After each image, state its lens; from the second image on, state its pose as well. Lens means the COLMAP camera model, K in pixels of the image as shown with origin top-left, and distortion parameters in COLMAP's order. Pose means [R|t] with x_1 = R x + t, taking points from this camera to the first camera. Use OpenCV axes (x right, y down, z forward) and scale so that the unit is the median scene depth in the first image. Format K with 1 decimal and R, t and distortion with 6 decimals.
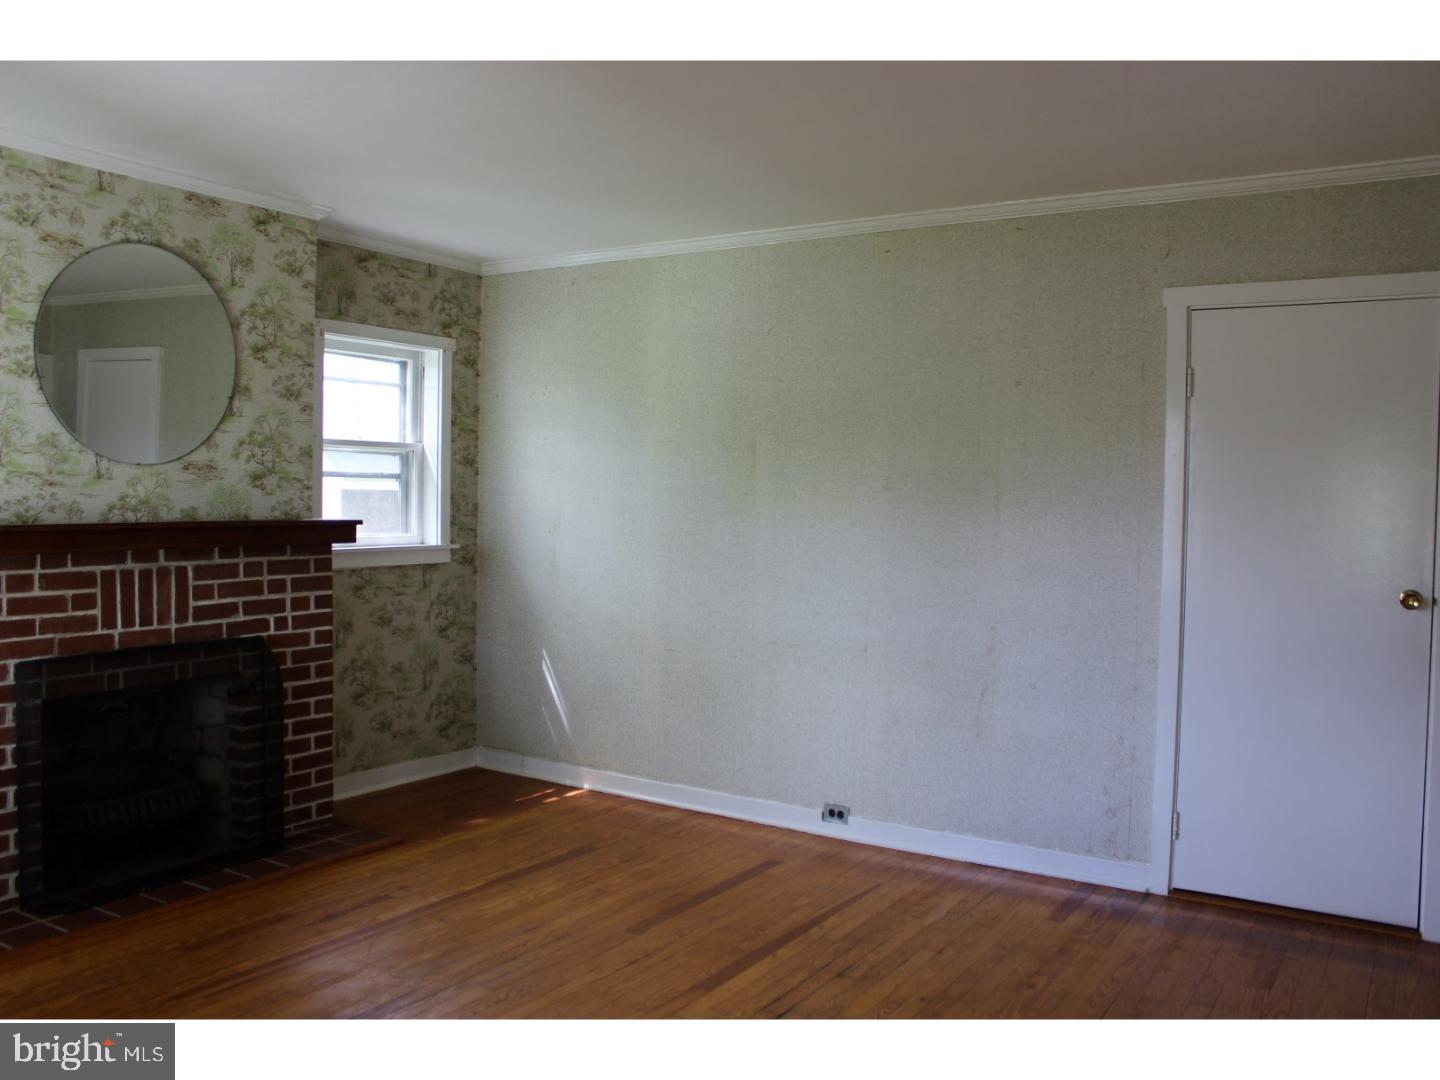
lens RADIAL K [[1223.7, 0, 724.1], [0, 1223.7, 537.6], [0, 0, 1]] dist [-0.112286, 0.054849]
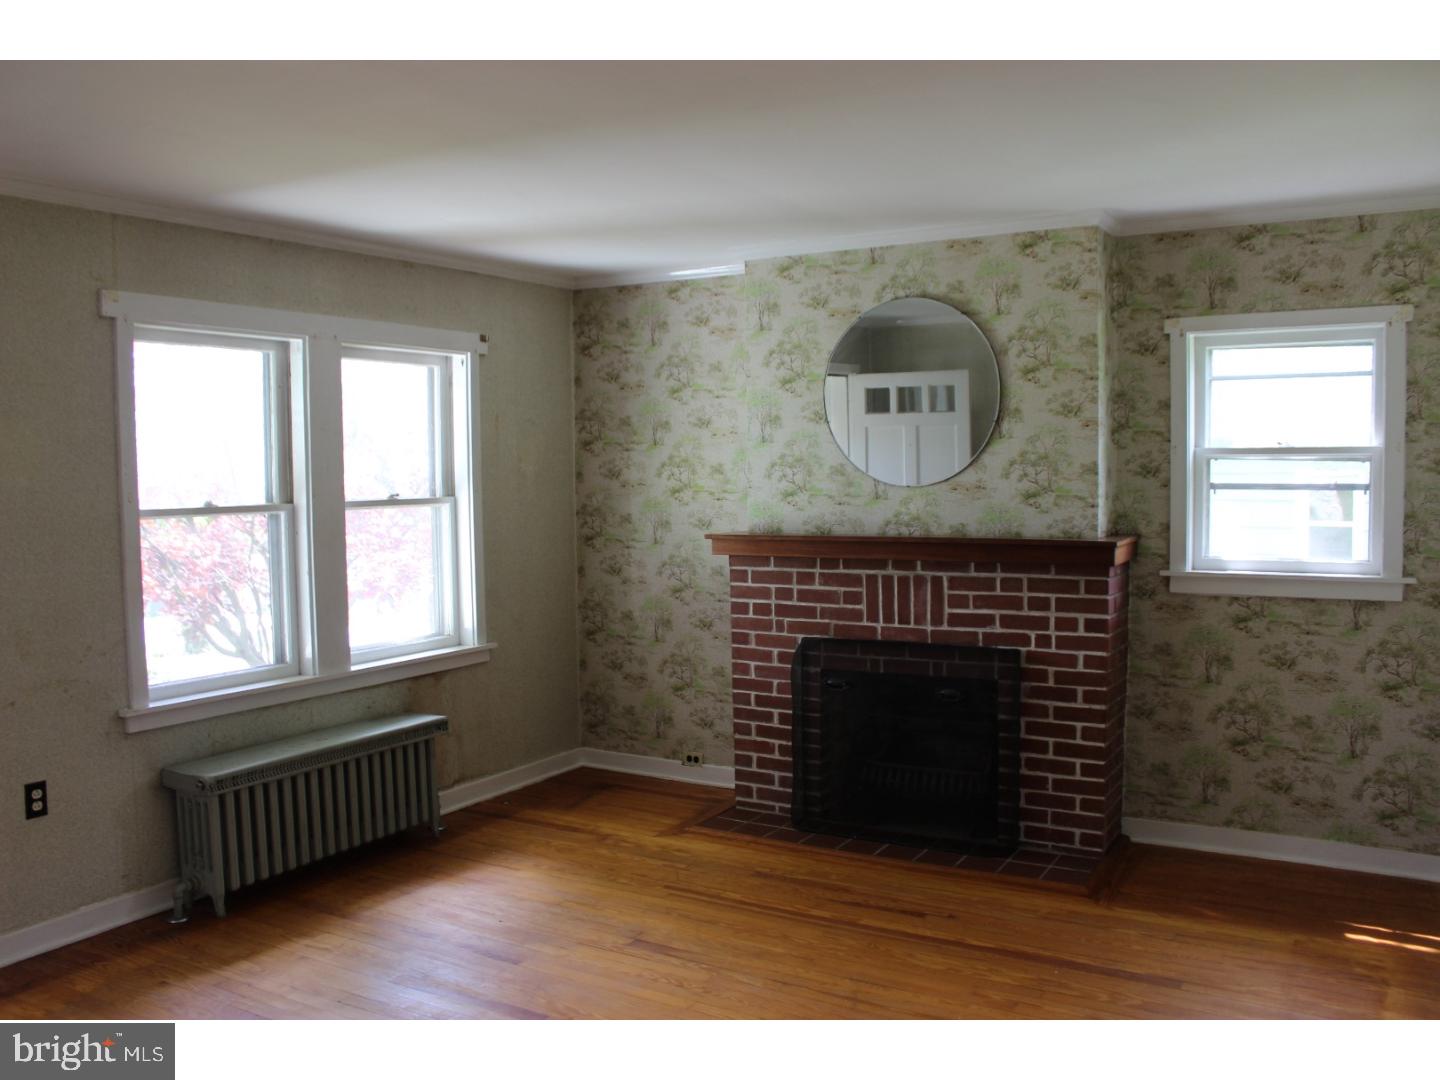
lens RADIAL K [[1223.7, 0, 724.2], [0, 1223.7, 542.2], [0, 0, 1]] dist [-0.112286, 0.054849]
pose [[0.023383, 0.044456, -0.998738, 0.646594], [-0.023247, 0.998765, 0.043913, -0.050507], [0.999456, 0.022191, 0.024387, 0.721123]]
